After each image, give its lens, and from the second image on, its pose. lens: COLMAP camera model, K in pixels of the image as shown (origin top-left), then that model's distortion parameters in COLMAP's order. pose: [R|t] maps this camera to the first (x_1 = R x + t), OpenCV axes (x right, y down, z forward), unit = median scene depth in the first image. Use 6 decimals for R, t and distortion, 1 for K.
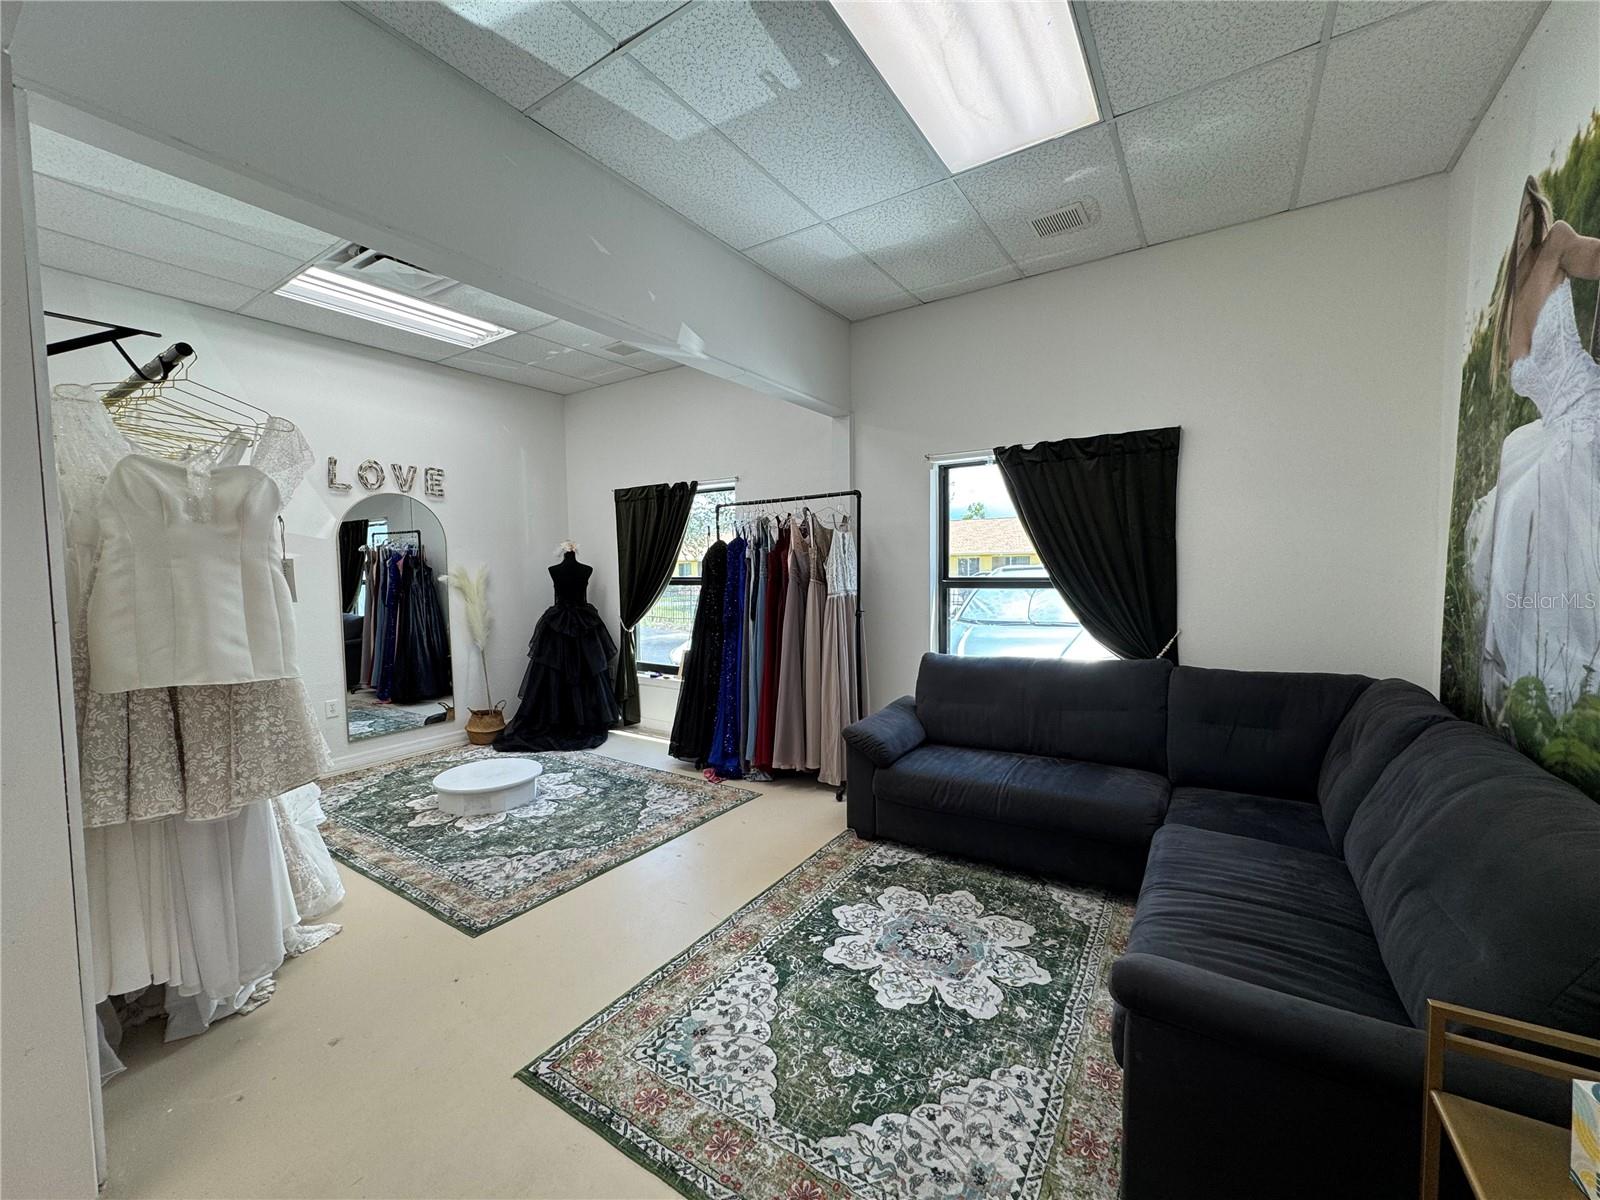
lens RADIAL K [[635.9, 0, 800.0], [0, 635.9, 600.0], [0, 0, 1]] dist [-0.000230, -0.000347]
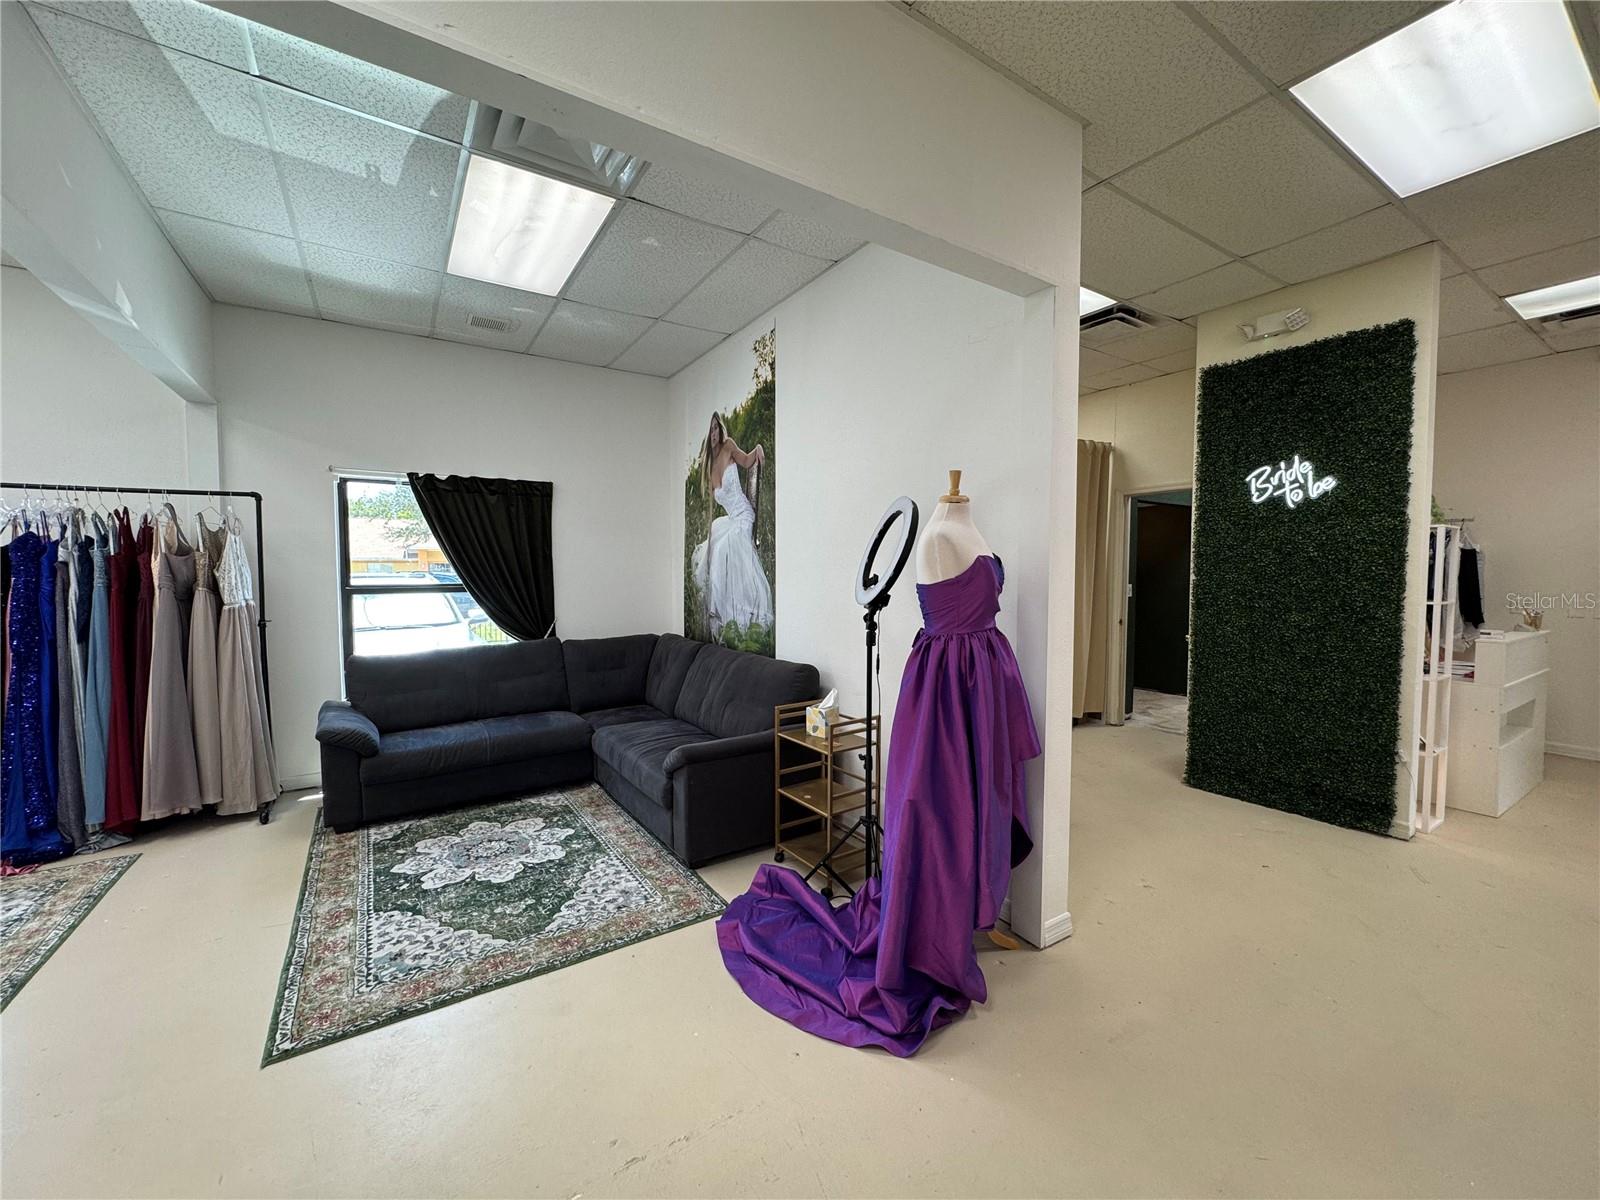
lens RADIAL K [[635.9, 0, 800.0], [0, 635.9, 600.0], [0, 0, 1]] dist [-0.000230, -0.000347]
pose [[0.396804, -0.030412, 0.917399, -0.706767], [0.045547, 0.998872, 0.013413, 0.014840], [-0.916772, 0.036462, 0.397742, -0.159387]]
